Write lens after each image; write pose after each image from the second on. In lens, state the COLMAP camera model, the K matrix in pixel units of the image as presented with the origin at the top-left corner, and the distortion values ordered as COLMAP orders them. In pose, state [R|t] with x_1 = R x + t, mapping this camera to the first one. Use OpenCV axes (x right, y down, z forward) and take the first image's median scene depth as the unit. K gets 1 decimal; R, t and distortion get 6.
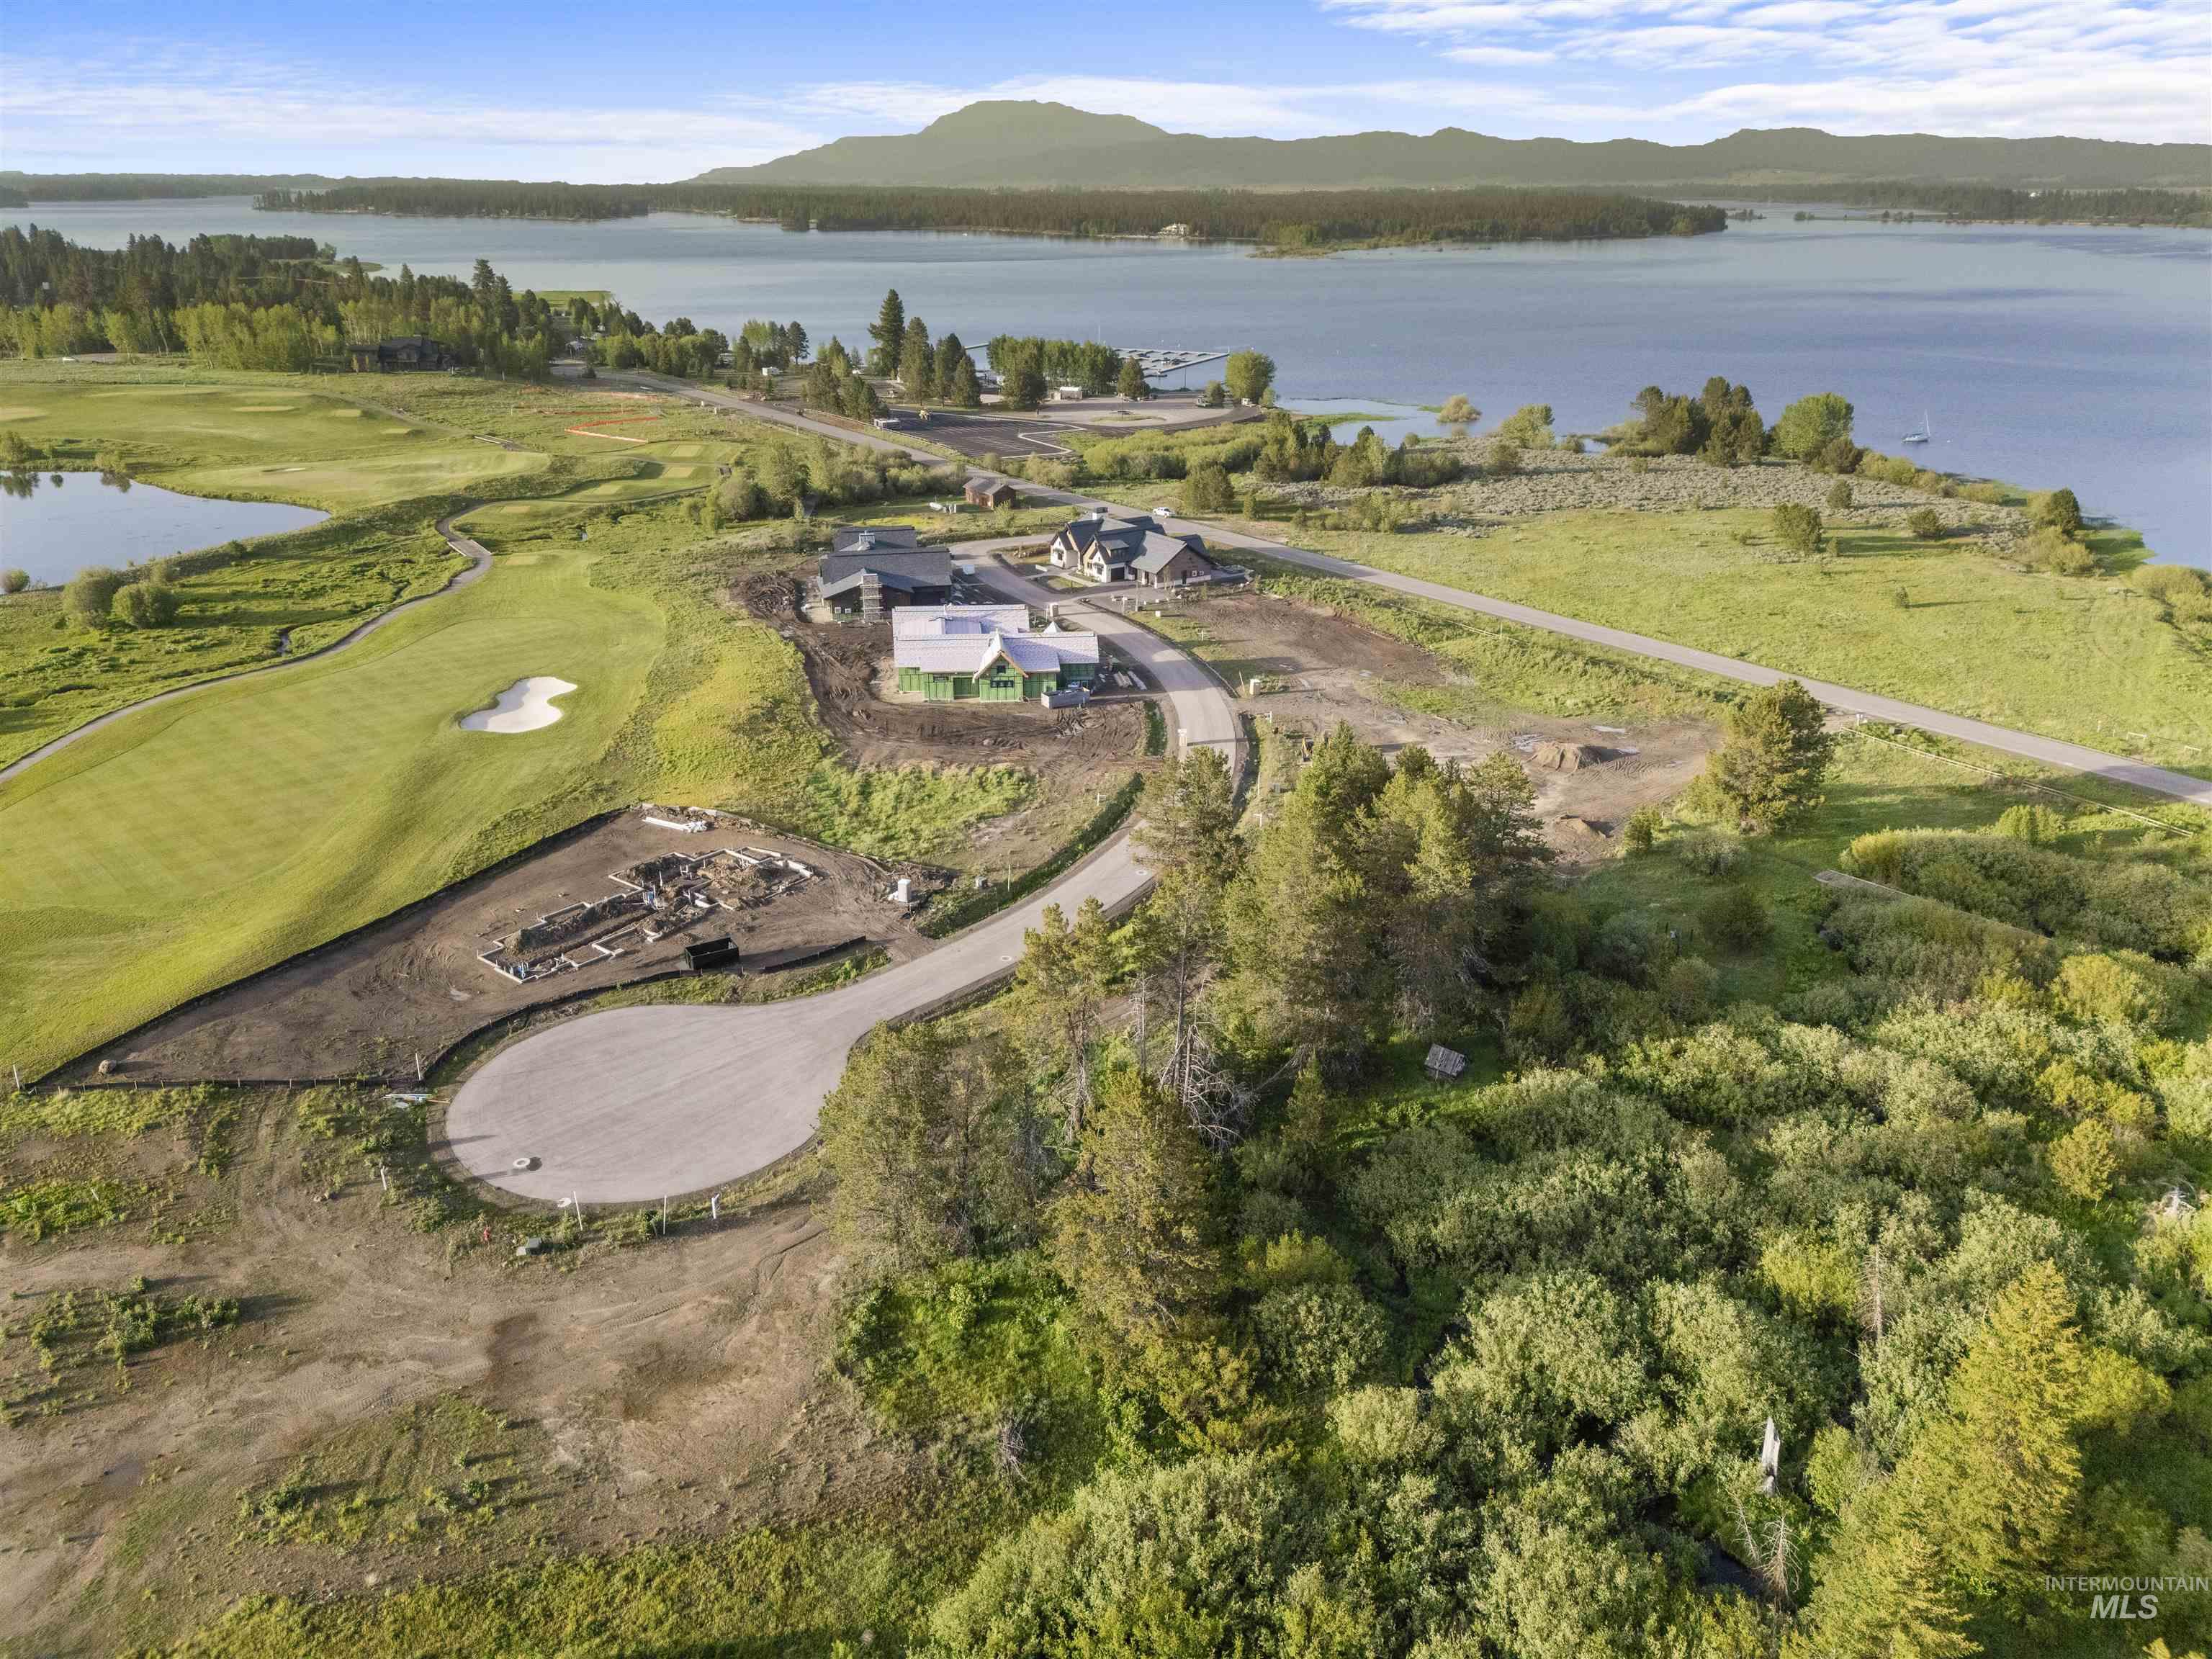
lens RADIAL K [[1613.7, 0, 1109.0], [0, 1613.7, 848.5], [0, 0, 1]] dist [0.067839, -0.063524]
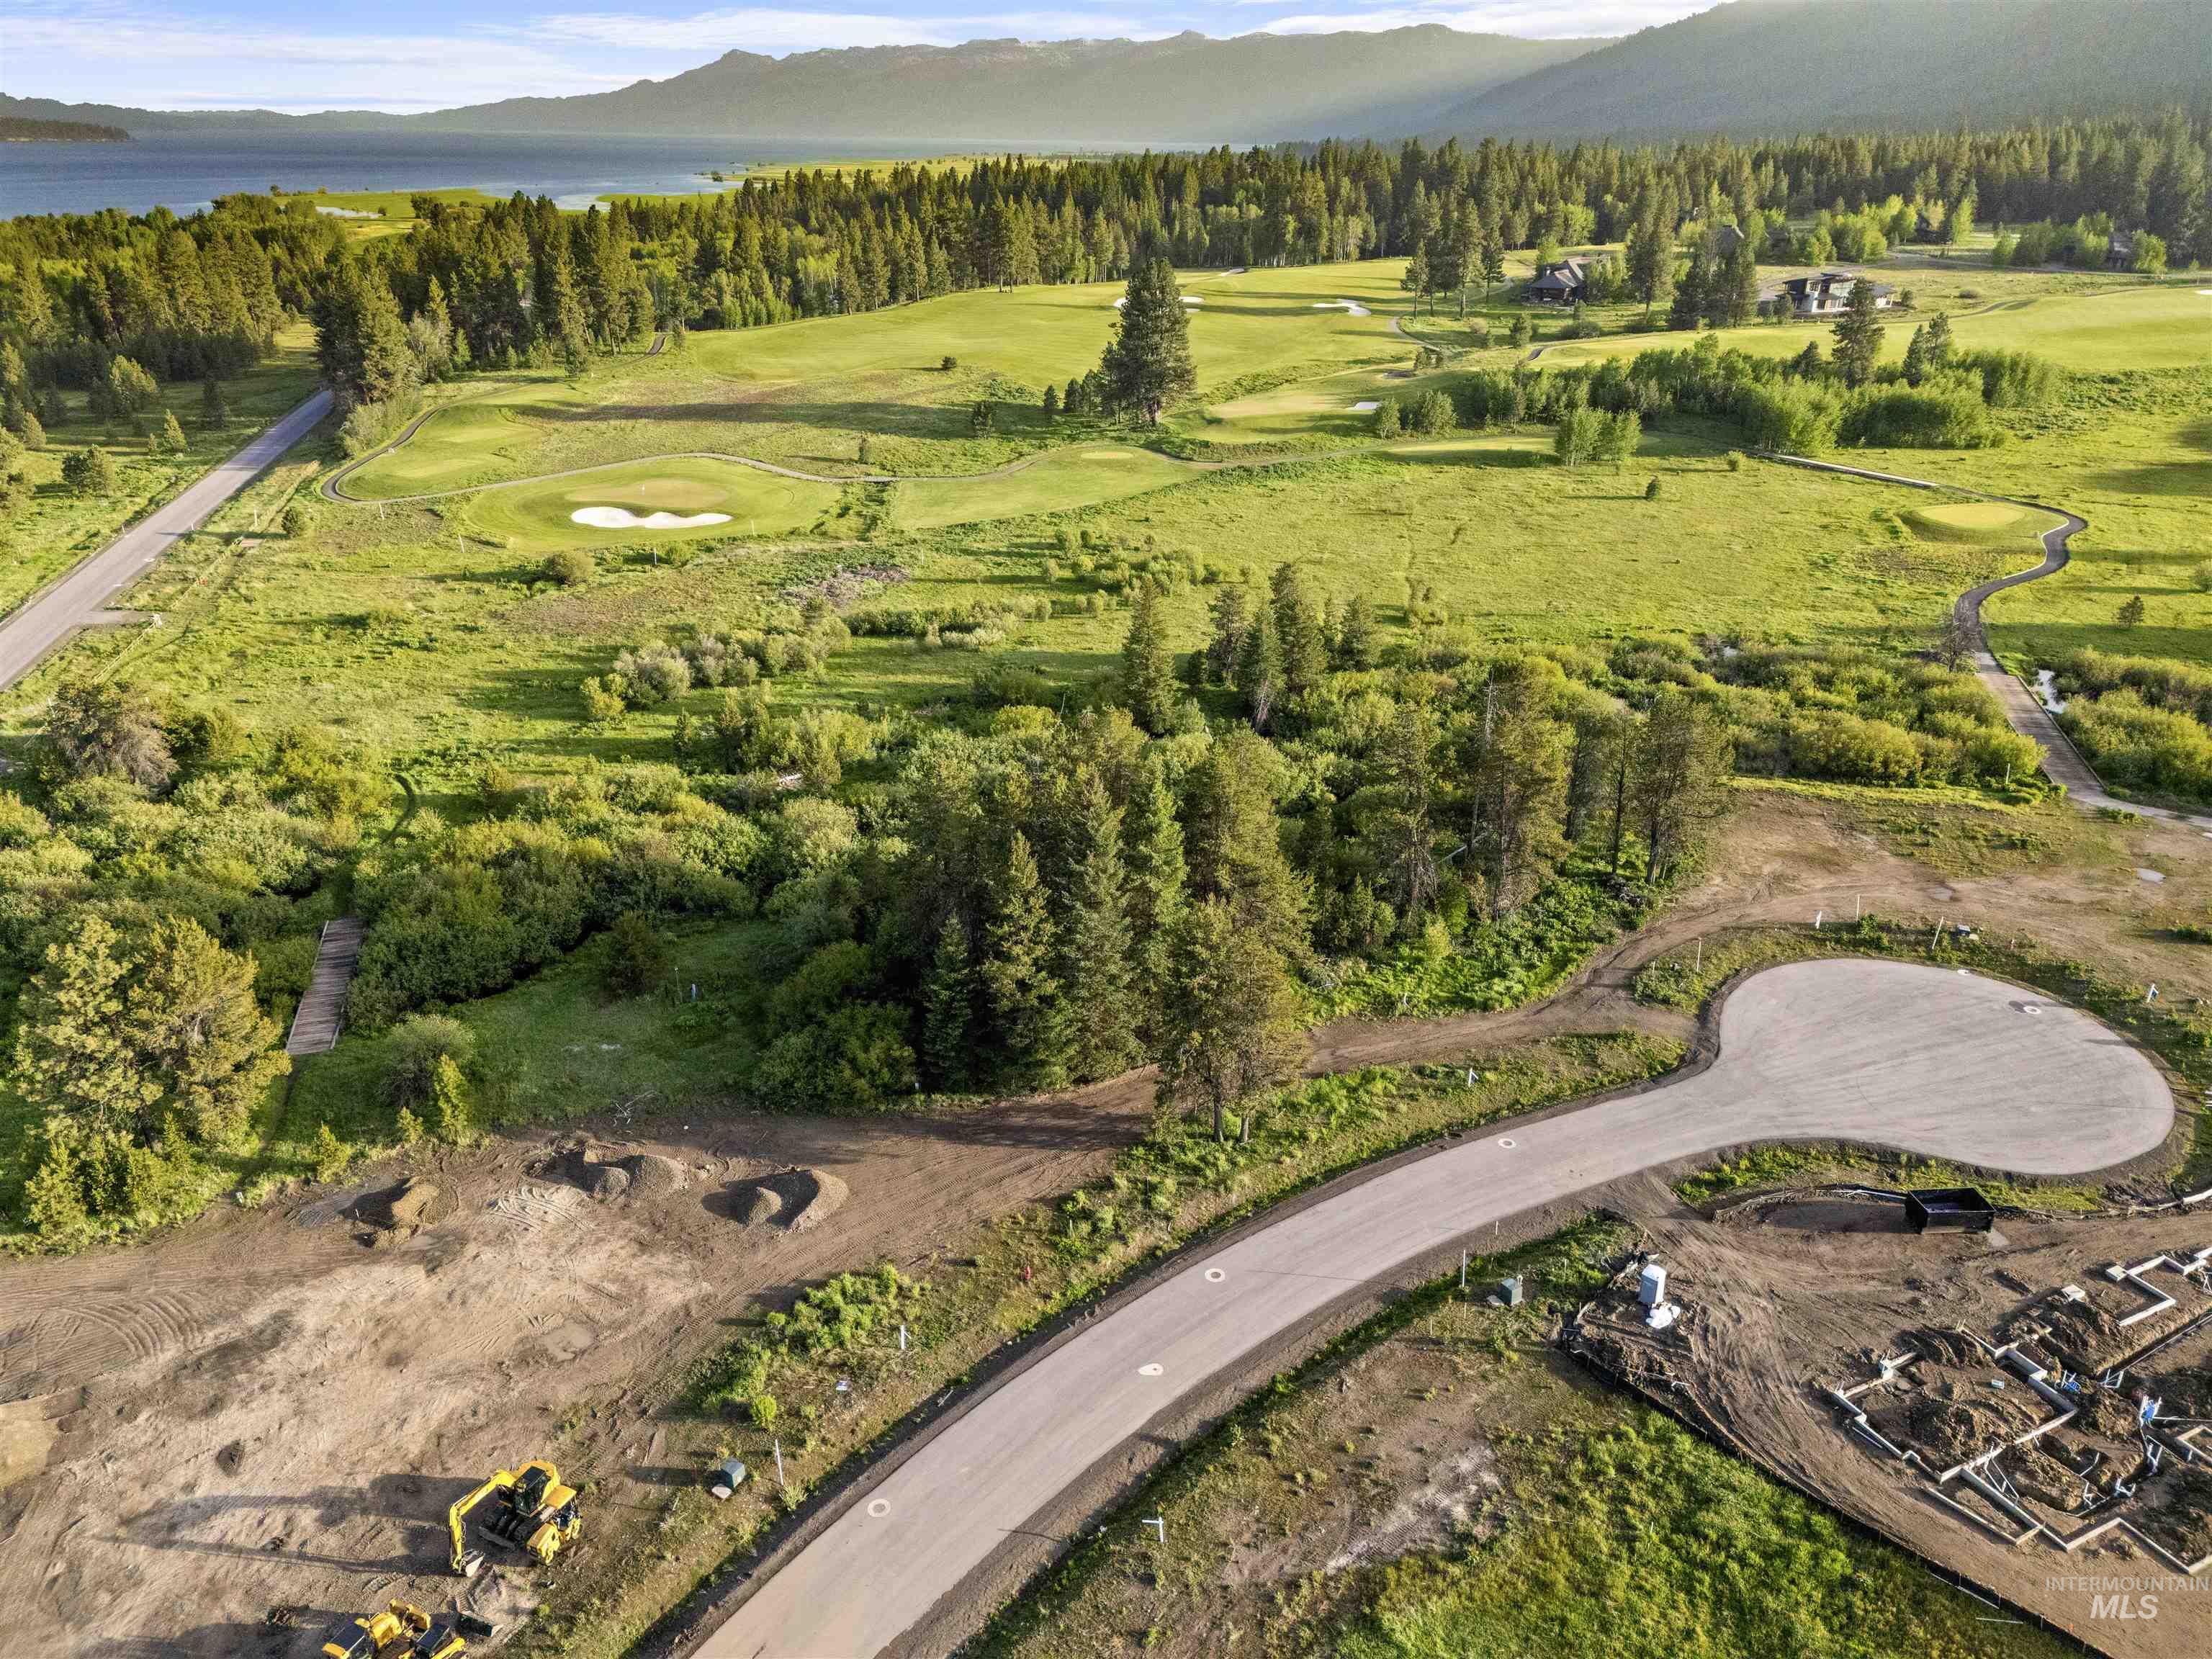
lens RADIAL K [[1613.7, 0, 1103.7], [0, 1613.7, 831.8], [0, 0, 1]] dist [0.067839, -0.063524]
pose [[-0.909004, -0.172653, 0.379344, -0.085614], [0.150488, 0.712803, 0.685029, -0.316773], [-0.388670, 0.679781, -0.621959, 0.804307]]
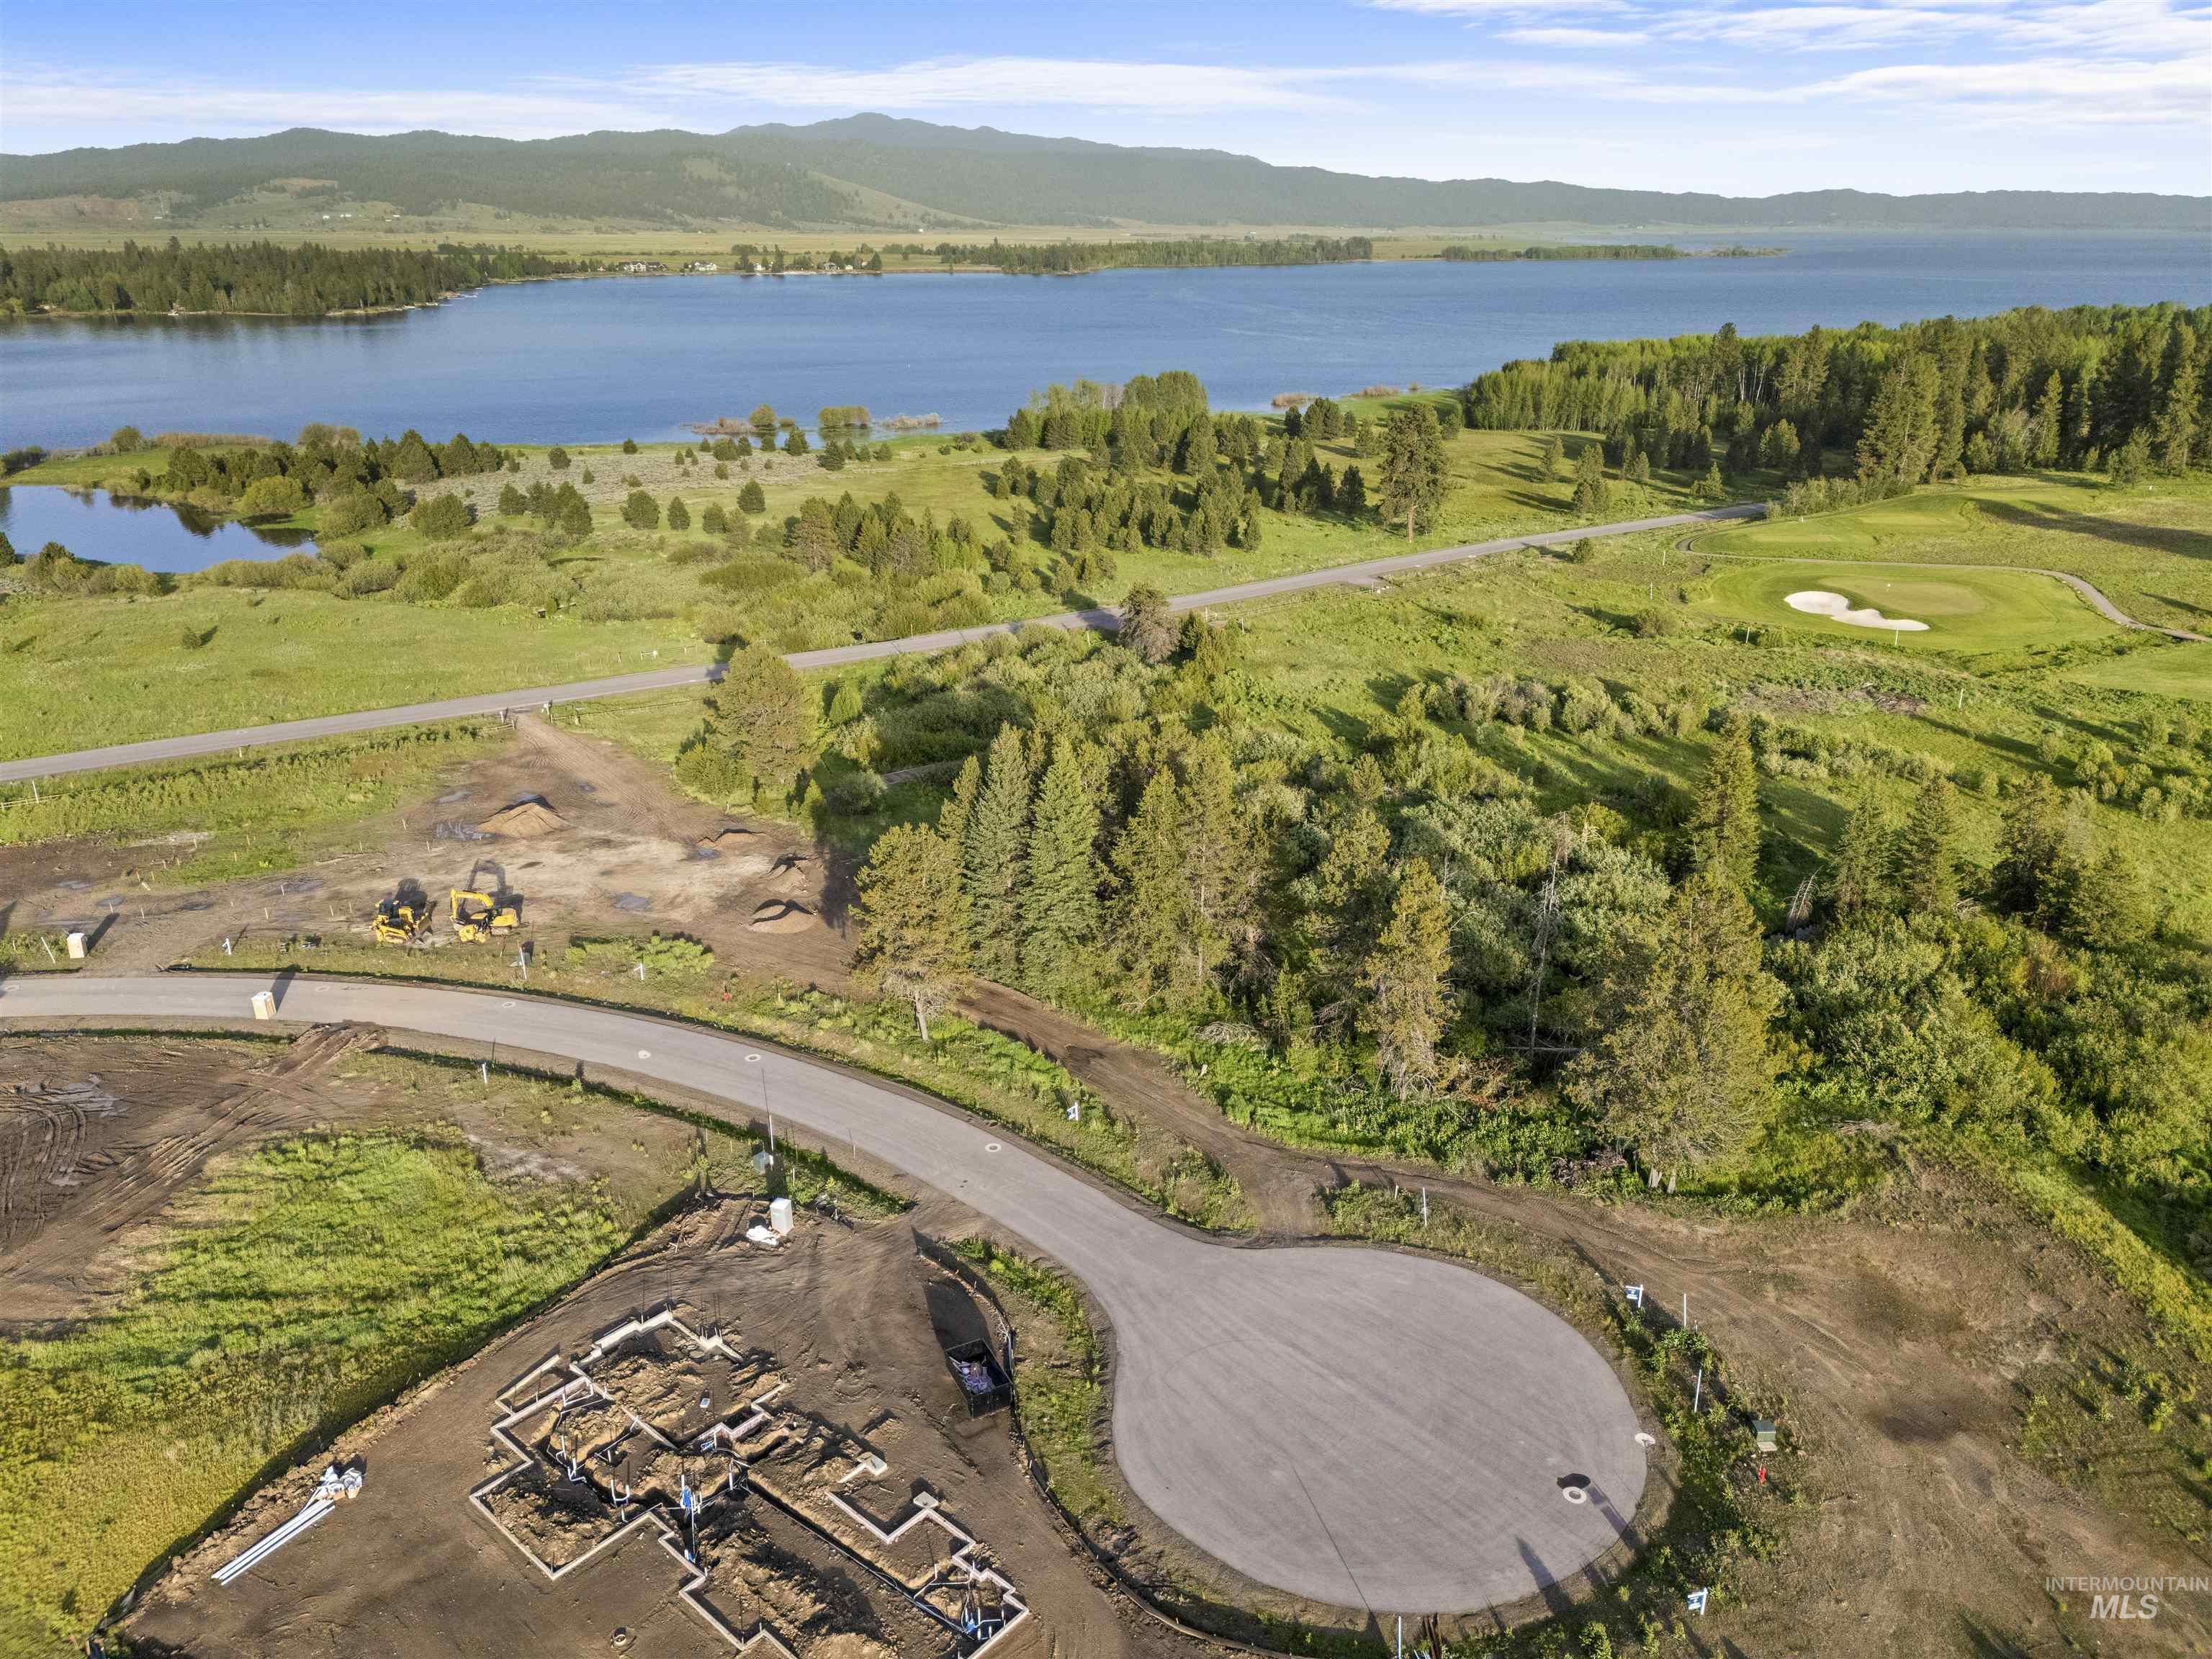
lens RADIAL K [[1613.7, 0, 1108.8], [0, 1613.7, 822.1], [0, 0, 1]] dist [0.067839, -0.063524]
pose [[0.047463, -0.351728, 0.934898, -0.416313], [0.378164, 0.872612, 0.309096, -0.163735], [-0.924521, 0.338874, 0.174428, 0.424528]]
